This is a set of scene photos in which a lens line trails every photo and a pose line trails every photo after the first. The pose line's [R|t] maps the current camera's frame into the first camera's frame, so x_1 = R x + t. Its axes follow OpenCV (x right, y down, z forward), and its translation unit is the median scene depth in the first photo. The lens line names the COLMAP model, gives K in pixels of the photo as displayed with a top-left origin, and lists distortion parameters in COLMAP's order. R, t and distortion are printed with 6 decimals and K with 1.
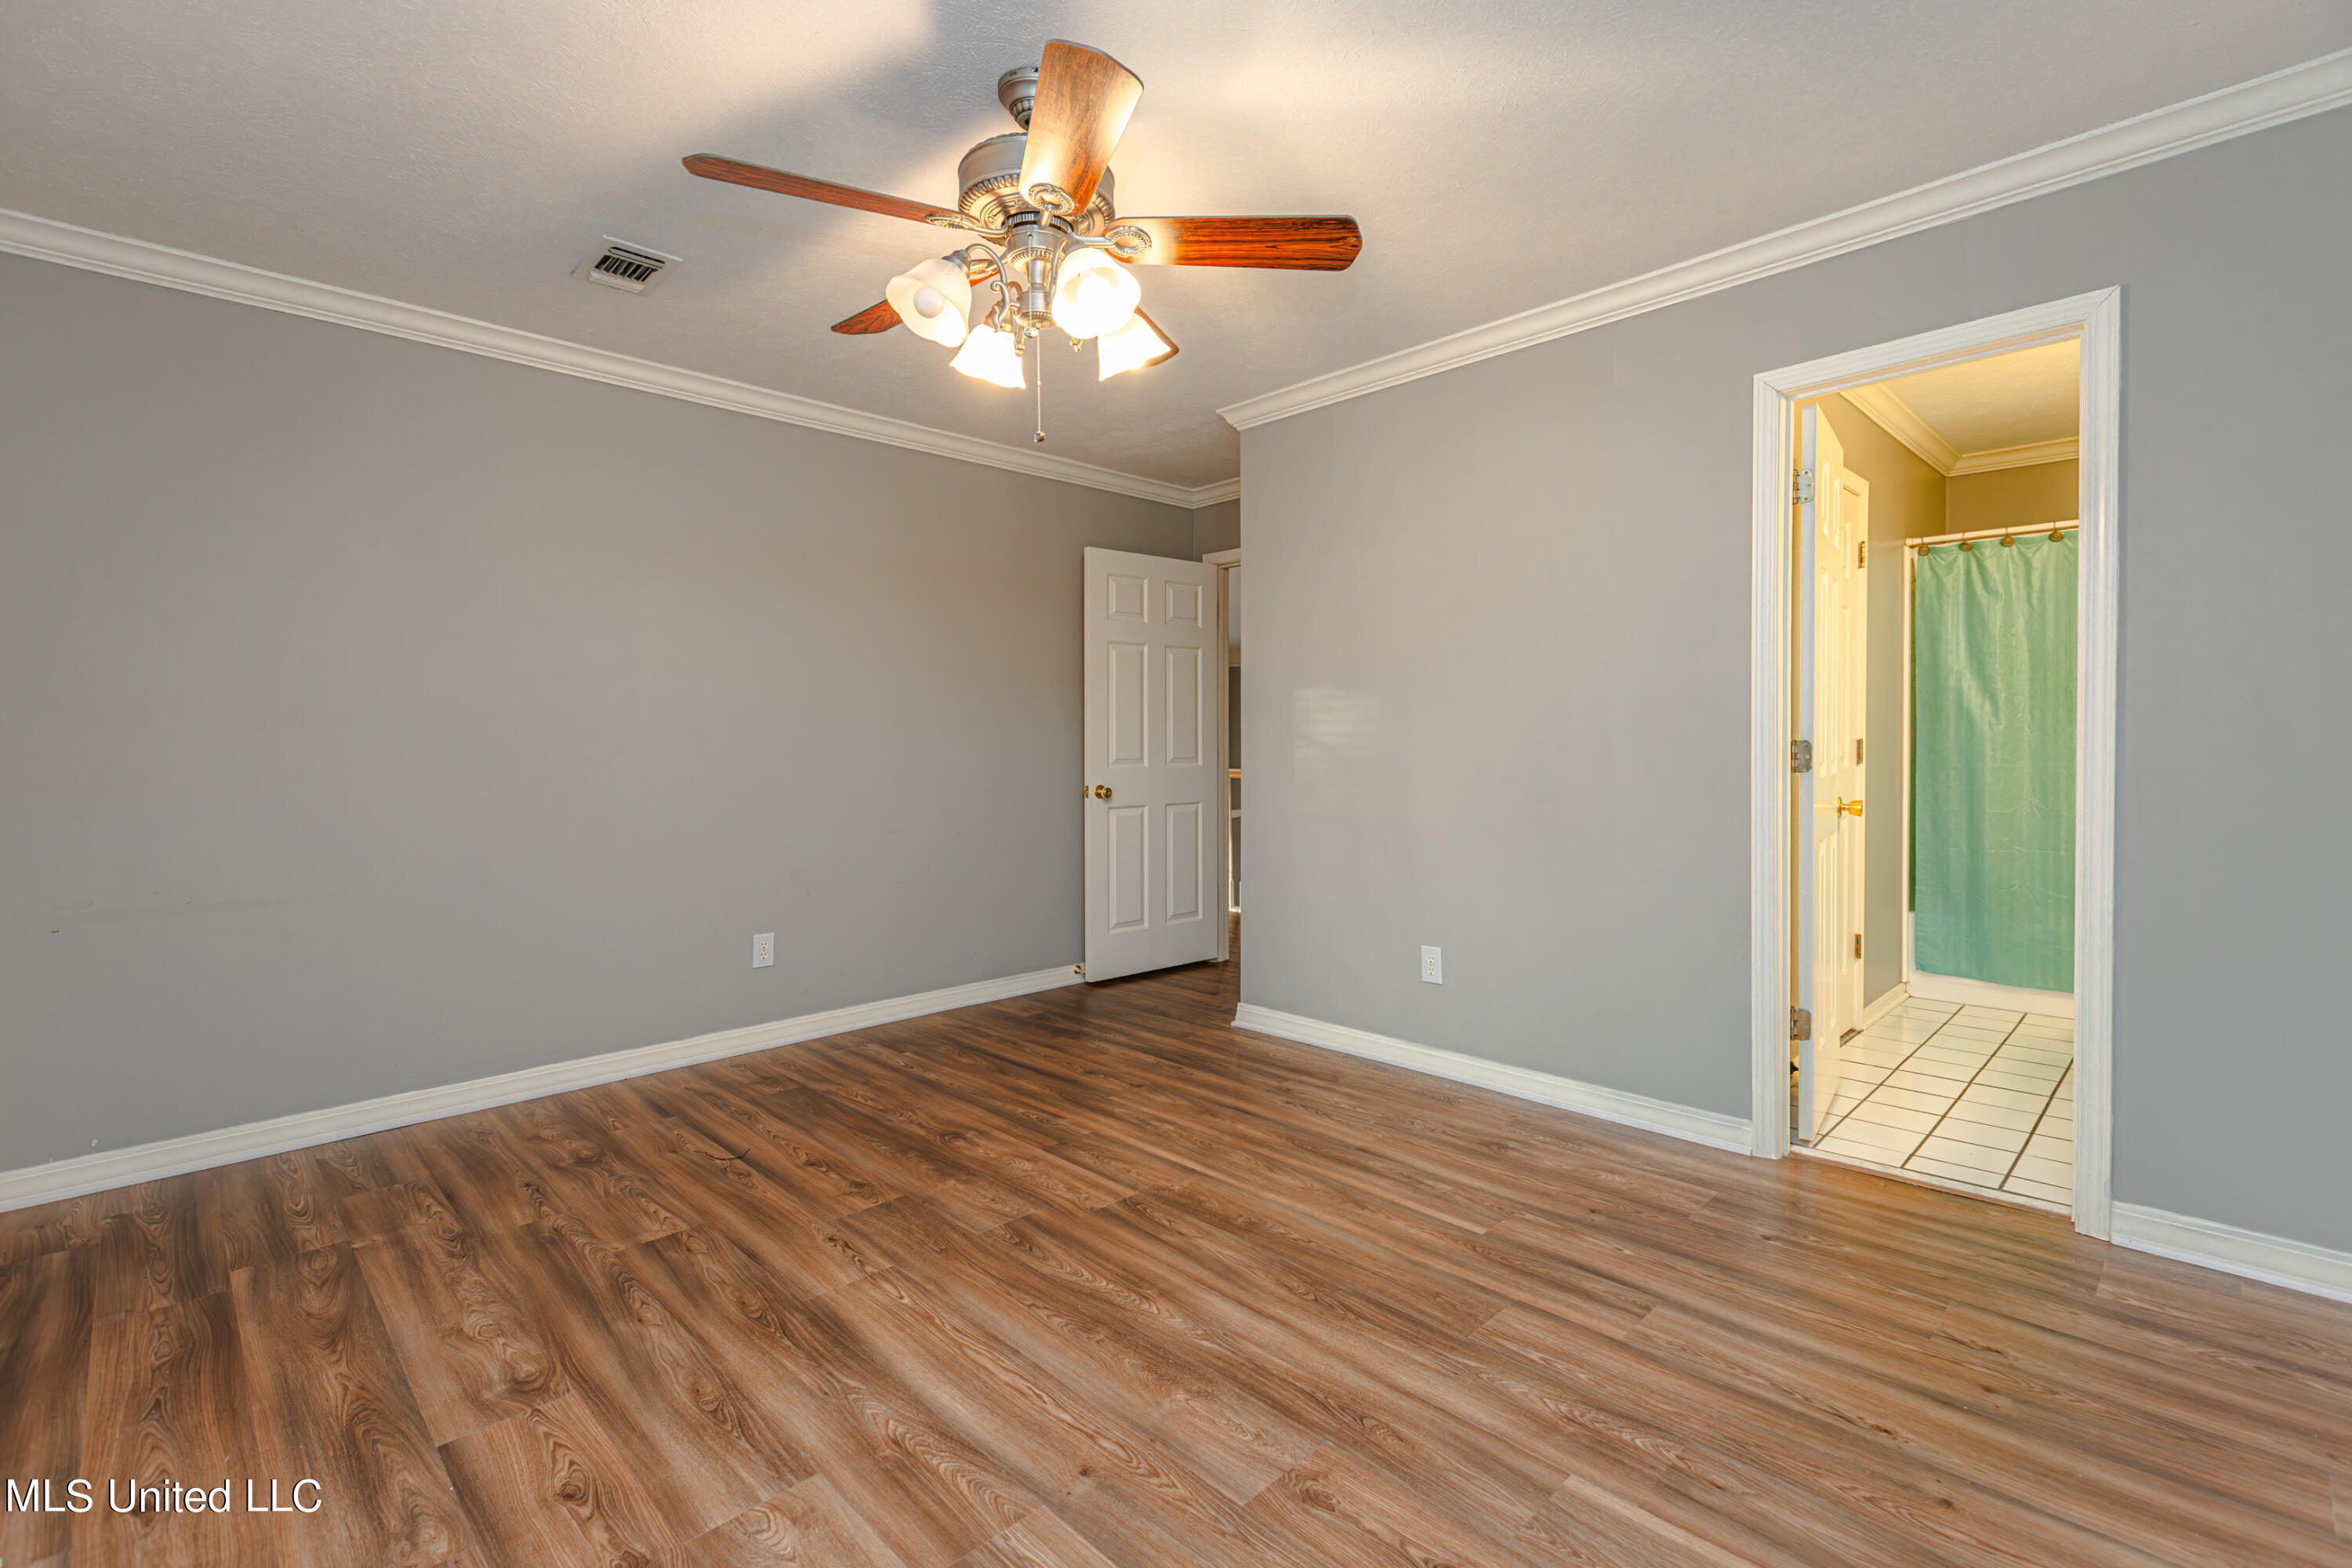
lens RADIAL K [[1067.8, 0, 1193.9], [0, 1067.8, 743.2], [0, 0, 1]] dist [0.000562, -0.000078]
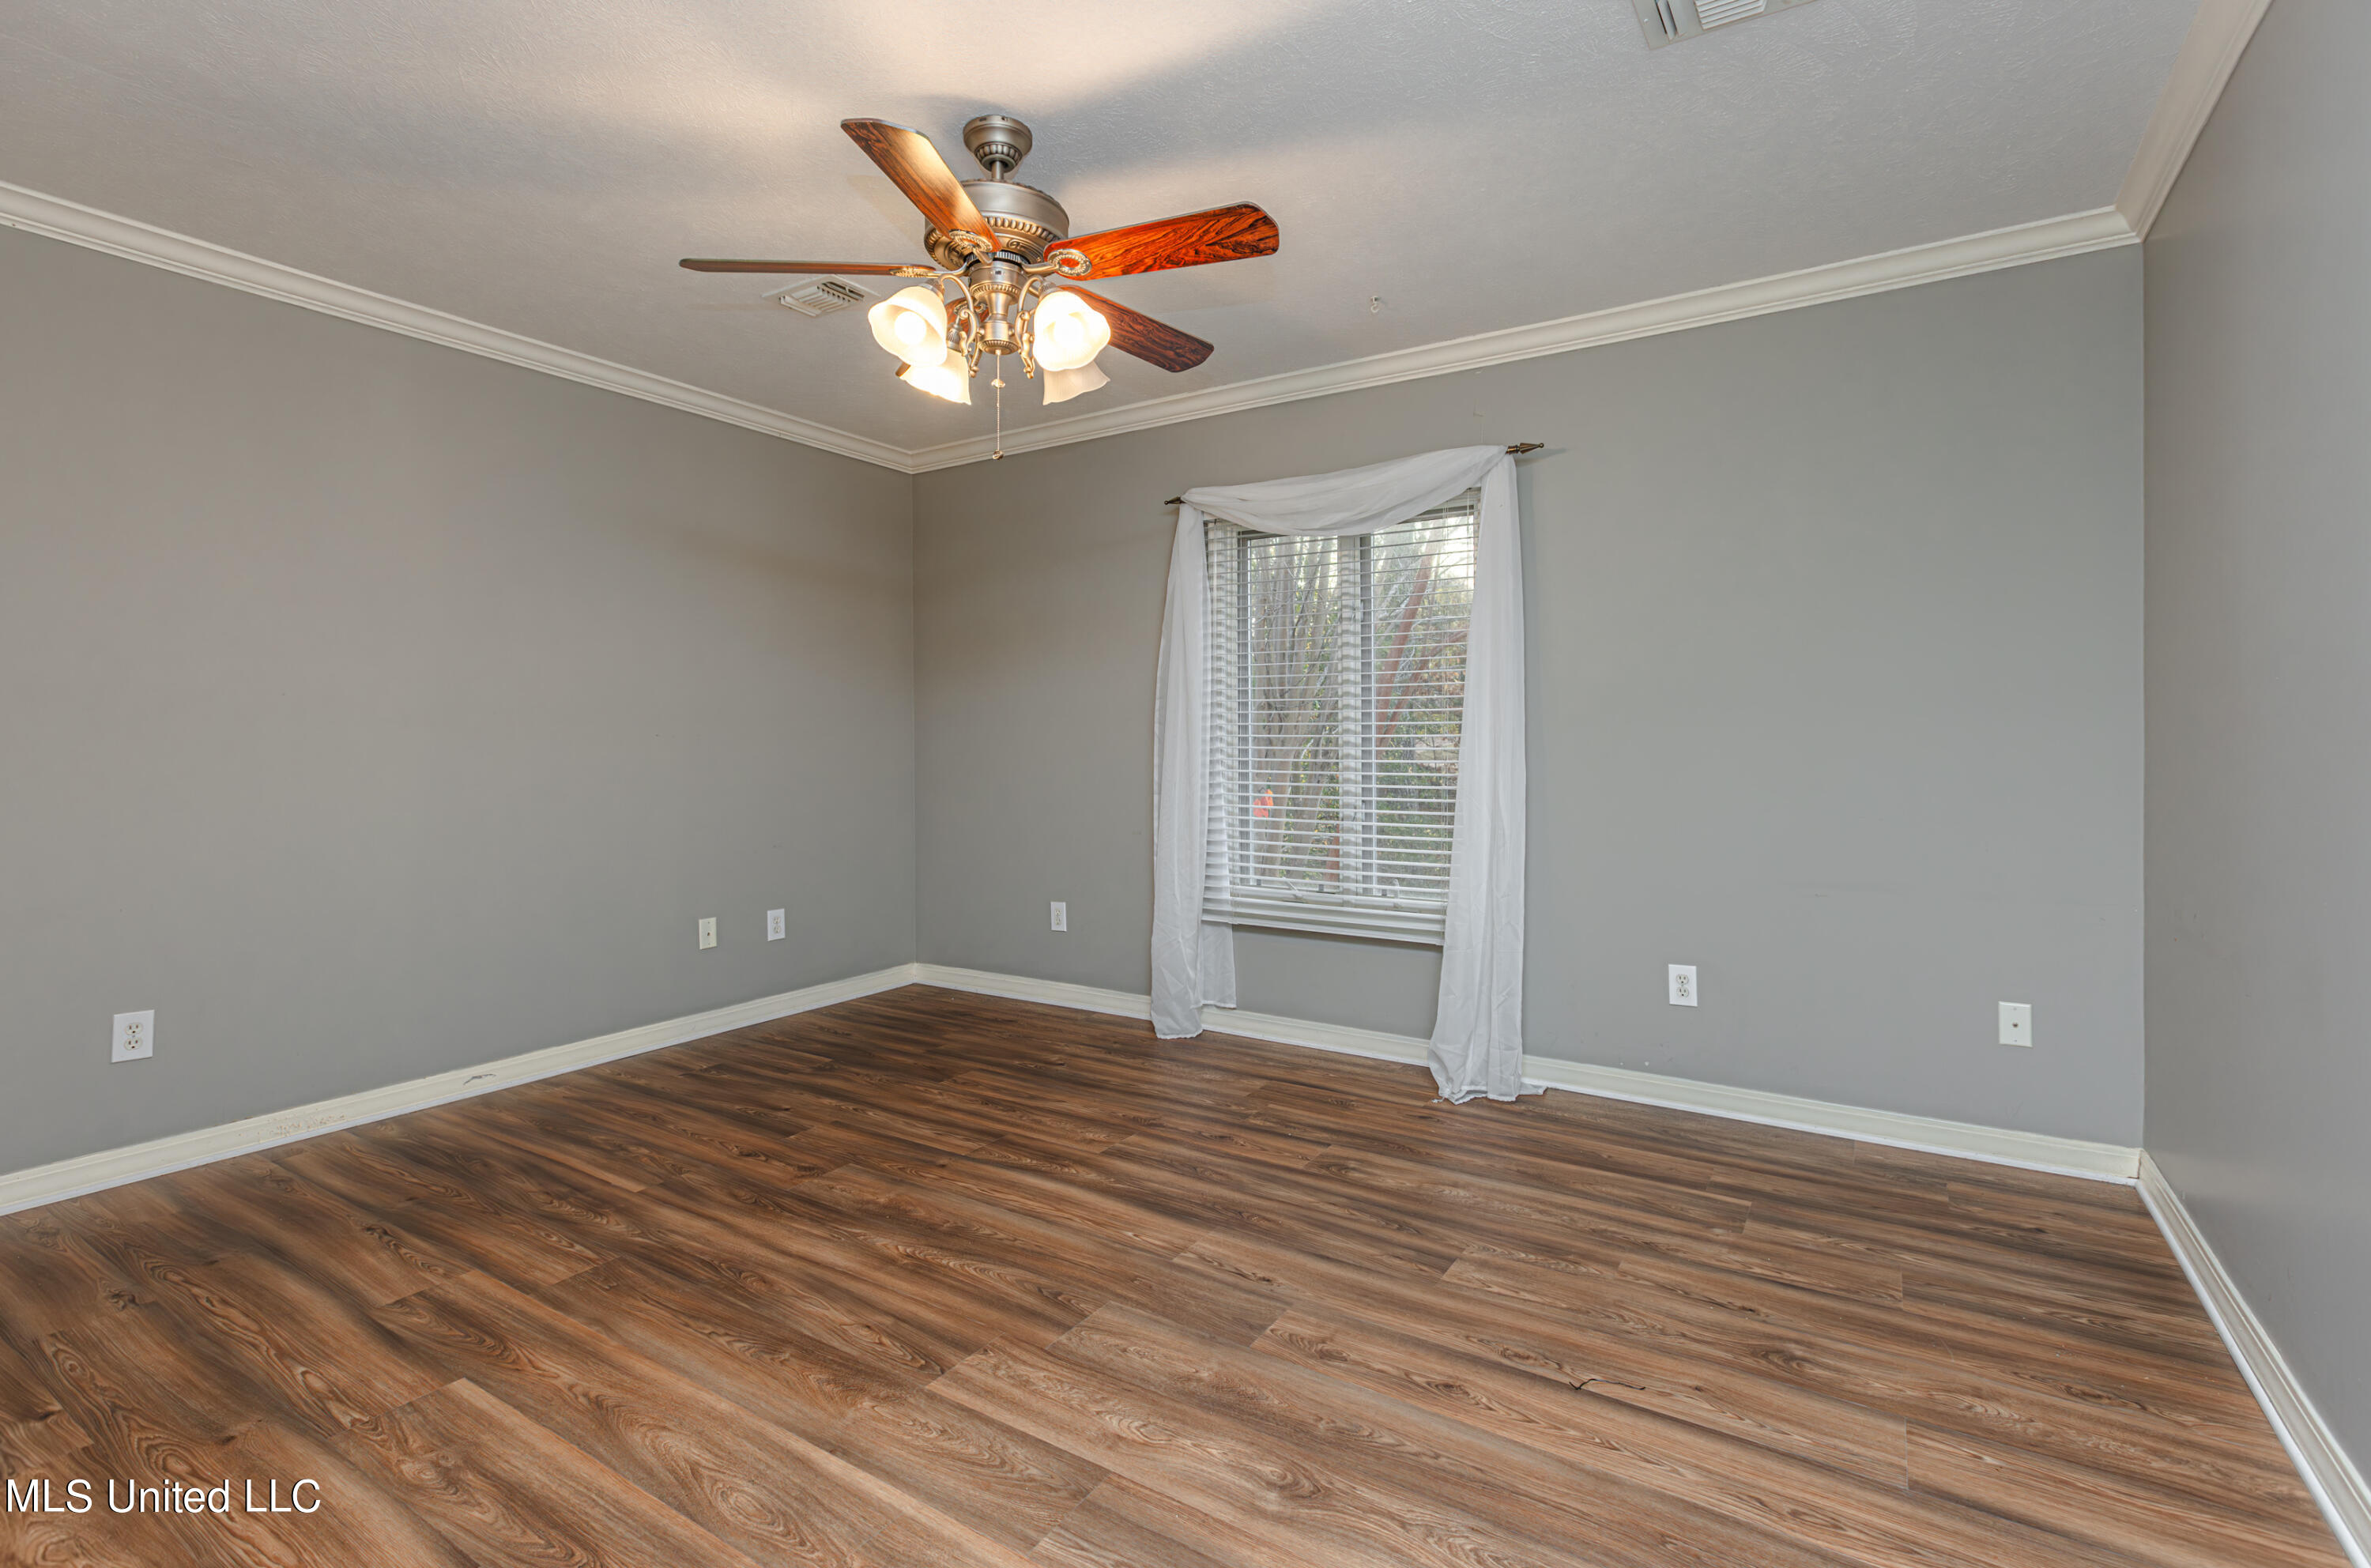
lens RADIAL K [[1078.8, 0, 1171.9], [0, 1078.8, 769.9], [0, 0, 1]] dist [0.002904, -0.001046]
pose [[-0.978528, 0.015559, -0.205524, -0.078486], [0.009587, 0.999503, 0.030018, 0.002300], [0.205889, 0.027403, -0.978192, 1.871242]]
